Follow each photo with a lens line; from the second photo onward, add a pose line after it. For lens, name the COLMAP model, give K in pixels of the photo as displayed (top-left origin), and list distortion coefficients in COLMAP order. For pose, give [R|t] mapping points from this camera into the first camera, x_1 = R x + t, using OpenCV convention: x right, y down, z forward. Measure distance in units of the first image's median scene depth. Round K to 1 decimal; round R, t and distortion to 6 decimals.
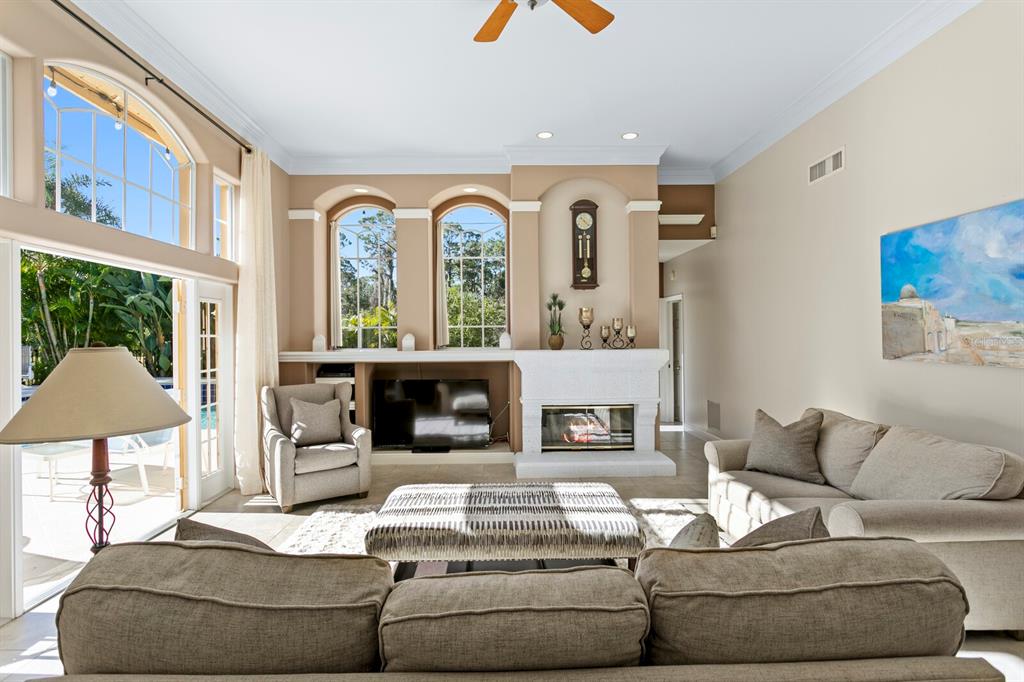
lens RADIAL K [[511.0, 0, 501.4], [0, 511.0, 334.1], [0, 0, 1]] dist [-0.003275, 0.000470]
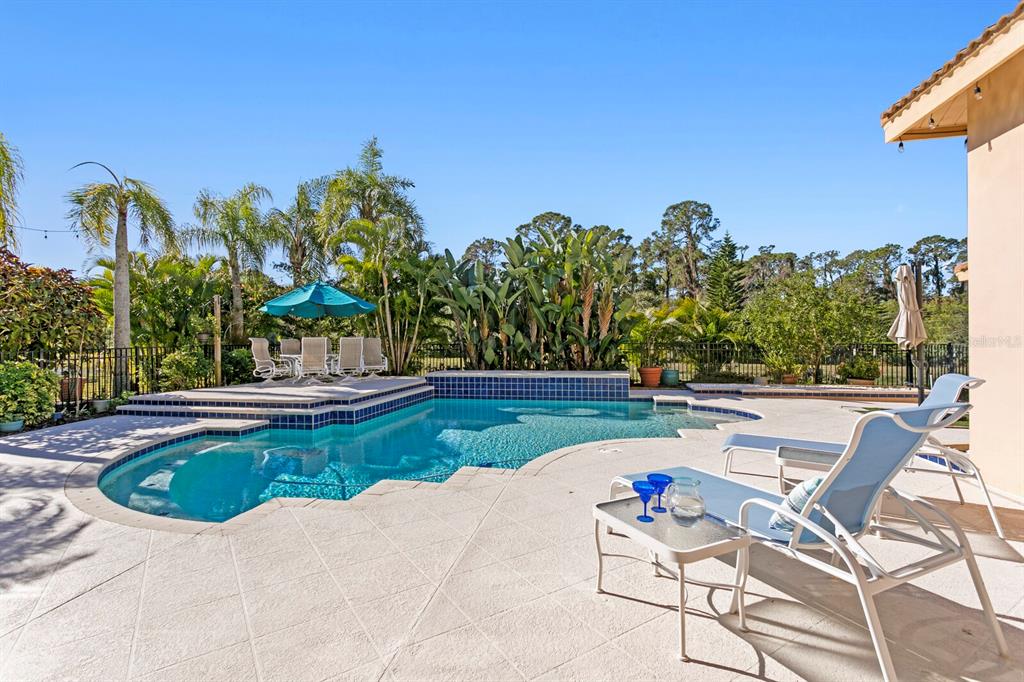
lens RADIAL K [[487.5, 0, 502.3], [0, 487.5, 338.8], [0, 0, 1]] dist [-0.001720, 0.000352]
pose [[0.974688, -0.000911, -0.223567, -1.051382], [0.001252, 0.999998, 0.001385, 0.054186], [0.223565, -0.001630, 0.974688, 0.210214]]
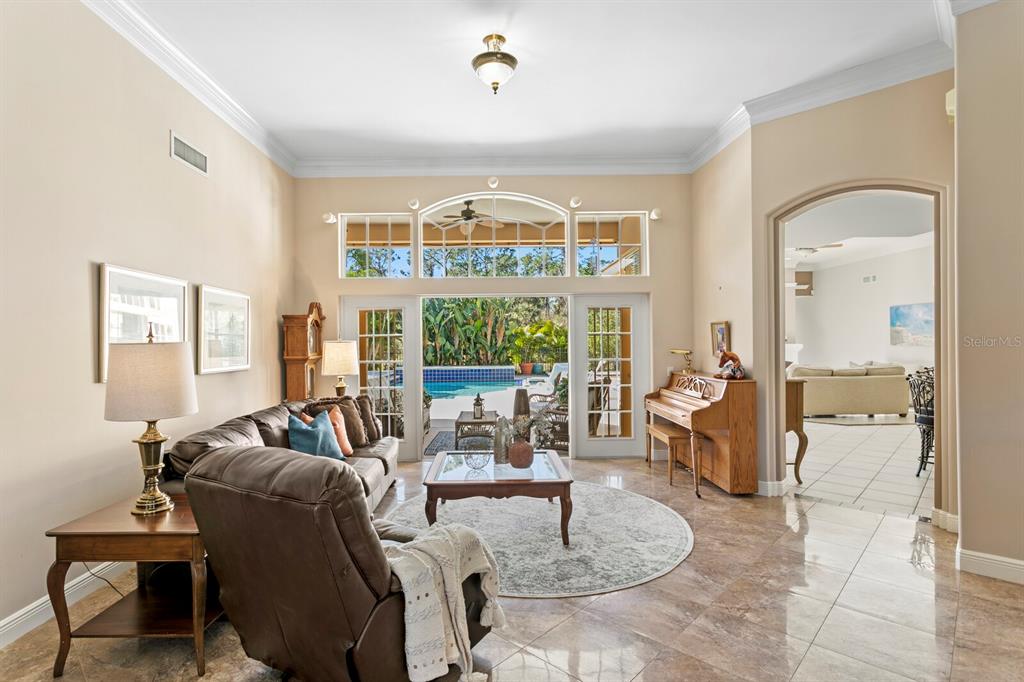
lens RADIAL K [[508.3, 0, 496.9], [0, 508.3, 341.1], [0, 0, 1]] dist [-0.003058, -0.000189]
pose [[0.999997, -0.000507, -0.002381, -1.109587], [0.000511, 0.999998, 0.001714, 0.010480], [0.002380, -0.001715, 0.999996, -1.416843]]
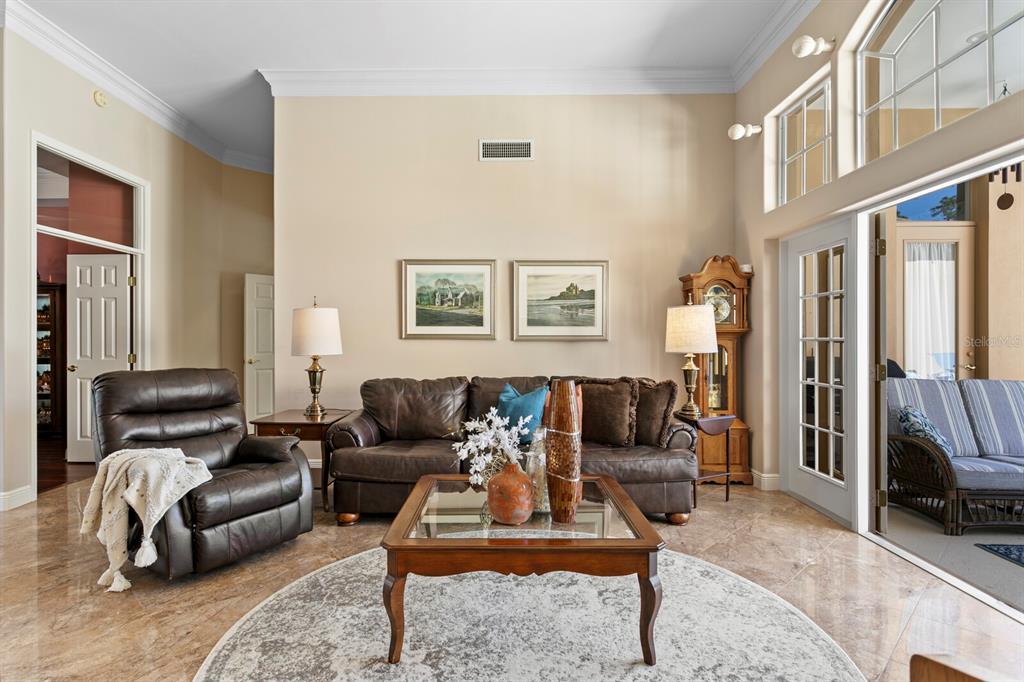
lens RADIAL K [[540.6, 0, 500.1], [0, 540.6, 338.8], [0, 0, 1]] dist [-0.000972, 0.001065]
pose [[-0.022305, 0.009618, -0.999705, -0.675260], [0.005283, 0.999941, 0.009502, 0.047121], [0.999737, -0.005069, -0.022355, -0.712585]]
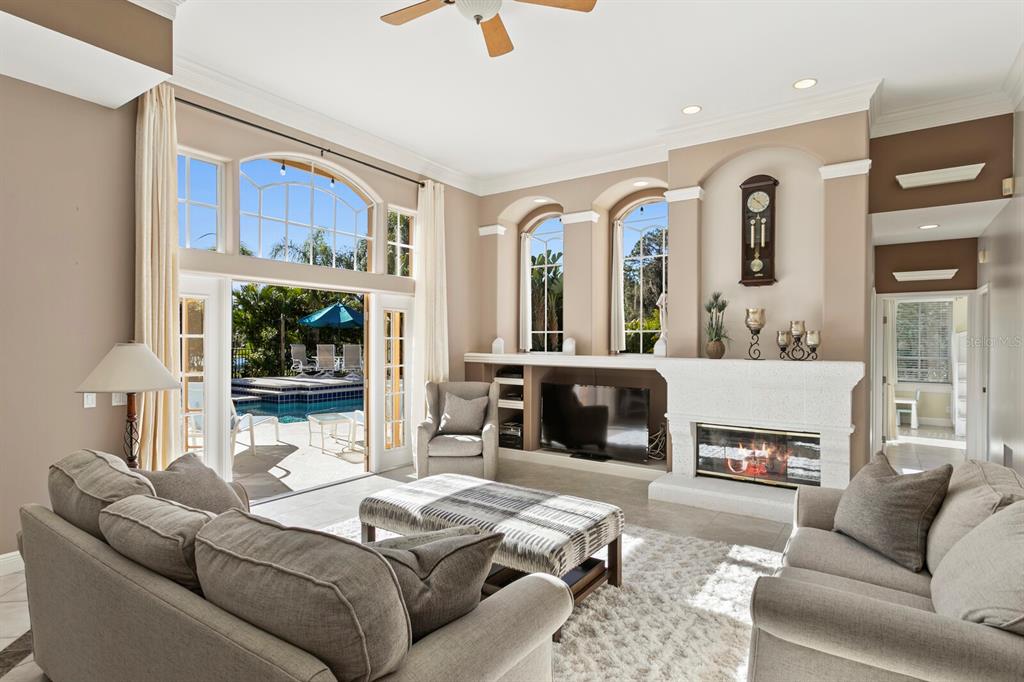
lens RADIAL K [[539.0, 0, 500.0], [0, 539.0, 343.5], [0, 0, 1]] dist [0.001259, 0.001651]
pose [[0.807222, 0.015470, -0.590045, 0.347532], [-0.009121, 0.999864, 0.013737, -0.003814], [0.590177, -0.005707, 0.807254, 0.066030]]
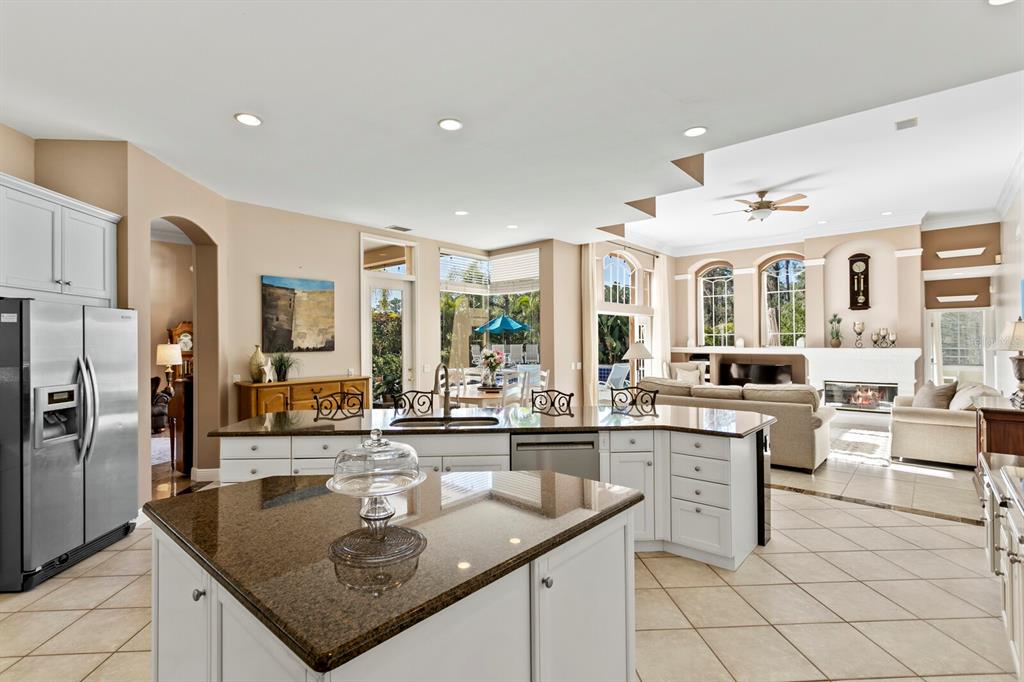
lens RADIAL K [[479.1, 0, 497.7], [0, 479.1, 338.6], [0, 0, 1]] dist [0.002683, 0.000189]
pose [[0.732356, -0.000199, -0.680922, 0.362668], [0.003439, 0.999988, 0.003407, -0.008071], [0.680914, -0.004837, 0.732348, -0.871661]]
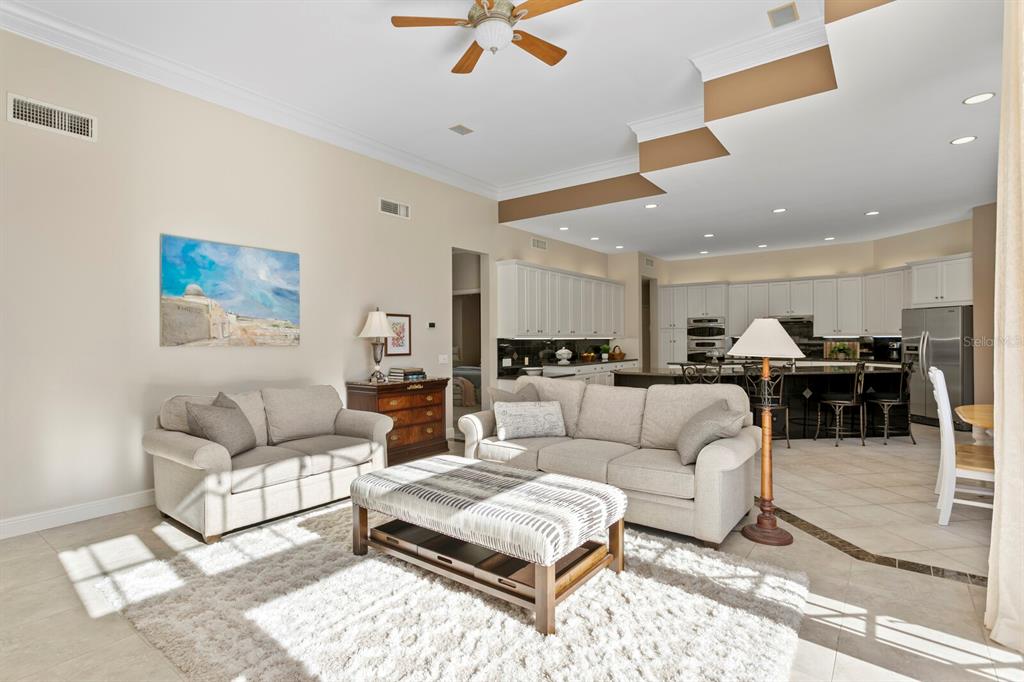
lens RADIAL K [[508.3, 0, 496.9], [0, 508.3, 341.1], [0, 0, 1]] dist [-0.003058, -0.000189]
pose [[-0.781506, 0.011421, 0.623794, -0.327219], [0.009917, 0.999934, -0.005884, 0.033273], [-0.623819, 0.001588, -0.781567, 0.914728]]
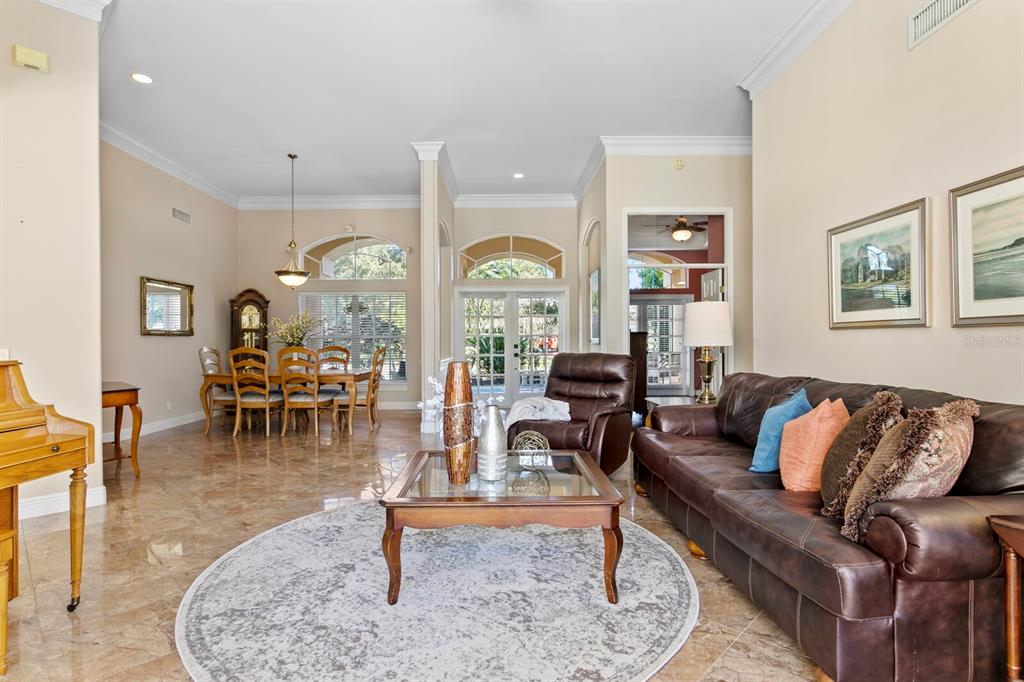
lens RADIAL K [[508.3, 0, 496.9], [0, 508.3, 341.1], [0, 0, 1]] dist [-0.003058, -0.000189]
pose [[-0.999753, 0.015296, 0.016106, -1.115385], [0.015165, 0.999851, -0.008238, 0.068198], [-0.016229, -0.007991, -0.999836, -0.238784]]
